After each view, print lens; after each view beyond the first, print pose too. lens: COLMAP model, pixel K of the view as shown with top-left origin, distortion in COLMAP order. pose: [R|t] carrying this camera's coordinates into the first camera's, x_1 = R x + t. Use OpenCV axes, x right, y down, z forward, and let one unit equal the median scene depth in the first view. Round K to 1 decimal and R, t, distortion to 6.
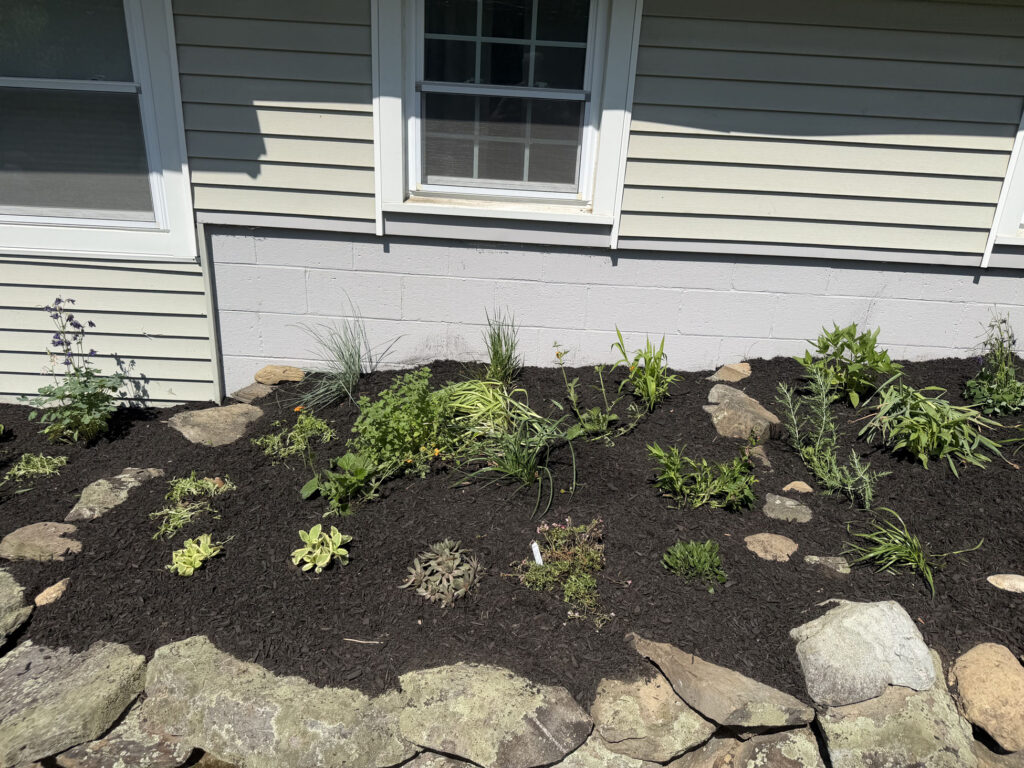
lens RADIAL K [[725.9, 0, 514.2], [0, 725.9, 380.2], [0, 0, 1]] dist [0.040445, -0.067994]
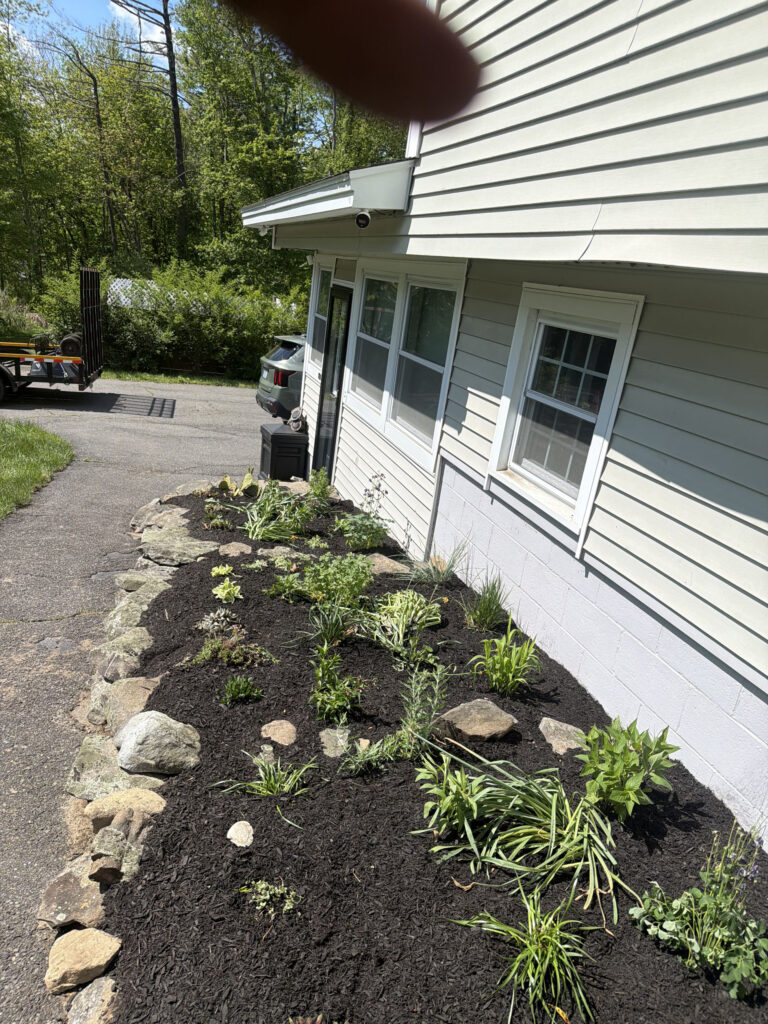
lens RADIAL K [[705.0, 0, 382.7], [0, 705.0, 517.8], [0, 0, 1]] dist [0.060120, -0.057948]
pose [[0.318862, 0.299385, -0.899275, 0.966045], [-0.461720, 0.877672, 0.128478, -0.238181], [0.827733, 0.374246, 0.418088, 0.322994]]
